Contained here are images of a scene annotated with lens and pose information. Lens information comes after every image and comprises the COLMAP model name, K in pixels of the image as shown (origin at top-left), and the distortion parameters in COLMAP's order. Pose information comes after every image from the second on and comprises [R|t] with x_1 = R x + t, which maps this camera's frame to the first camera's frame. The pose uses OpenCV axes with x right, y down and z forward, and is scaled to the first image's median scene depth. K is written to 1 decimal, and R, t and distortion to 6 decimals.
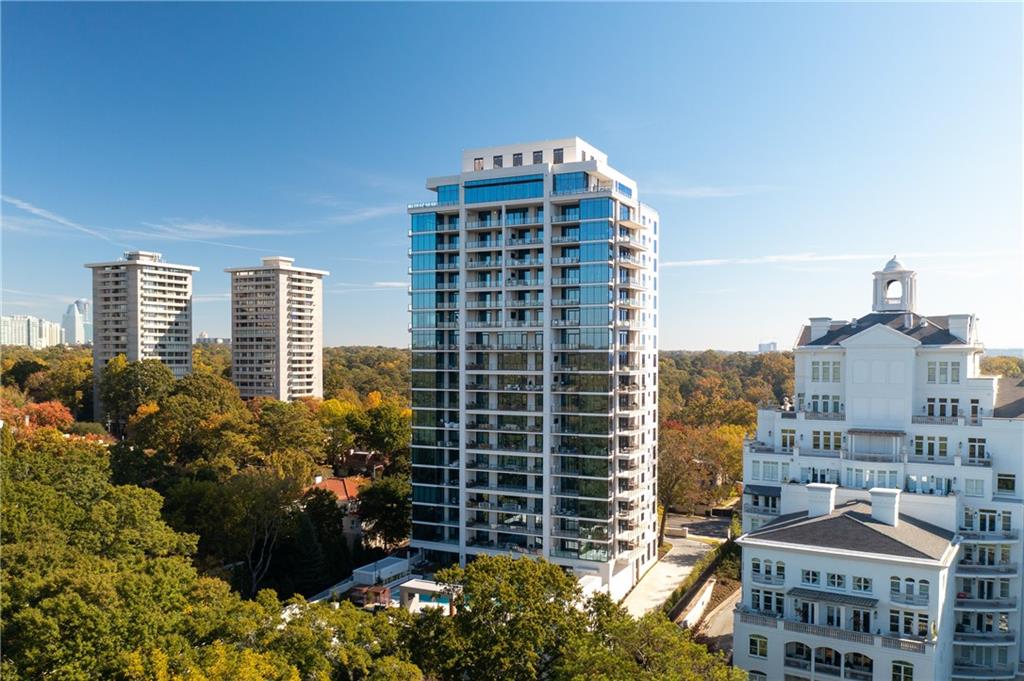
lens RADIAL K [[879.5, 0, 512.0], [0, 879.5, 340.5], [0, 0, 1]] dist [0.008628, 0.002708]
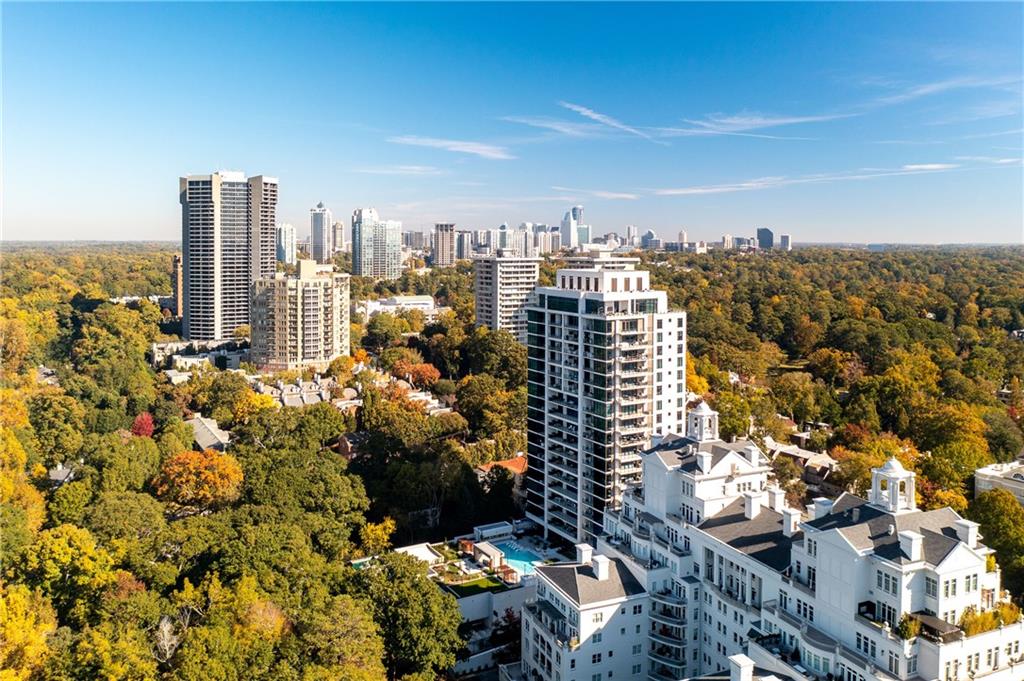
lens RADIAL K [[879.5, 0, 512.0], [0, 879.5, 340.5], [0, 0, 1]] dist [0.008628, 0.002708]
pose [[0.823506, 0.079522, -0.561706, 0.670996], [0.007623, 0.988486, 0.151118, -0.293033], [0.567256, -0.128728, 0.813418, -0.248587]]
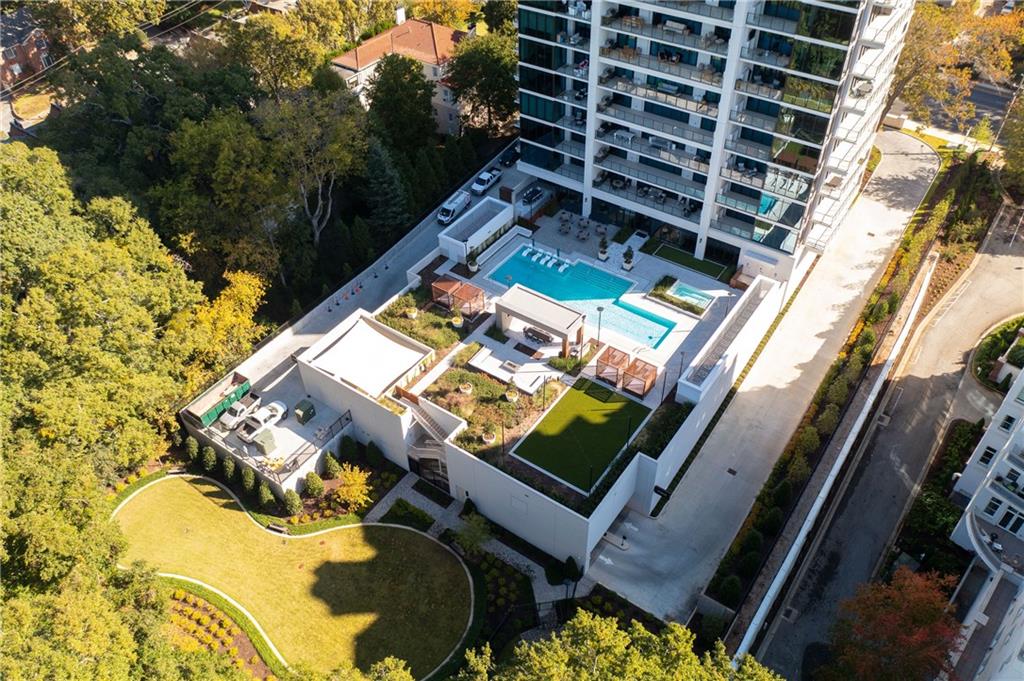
lens RADIAL K [[797.4, 0, 510.6], [0, 797.4, 309.3], [0, 0, 1]] dist [-0.001917, -0.001871]
pose [[0.987390, 0.090789, -0.129685, -0.021639], [0.022612, 0.729919, 0.683159, -0.126735], [0.156683, -0.677477, 0.718662, 0.397805]]
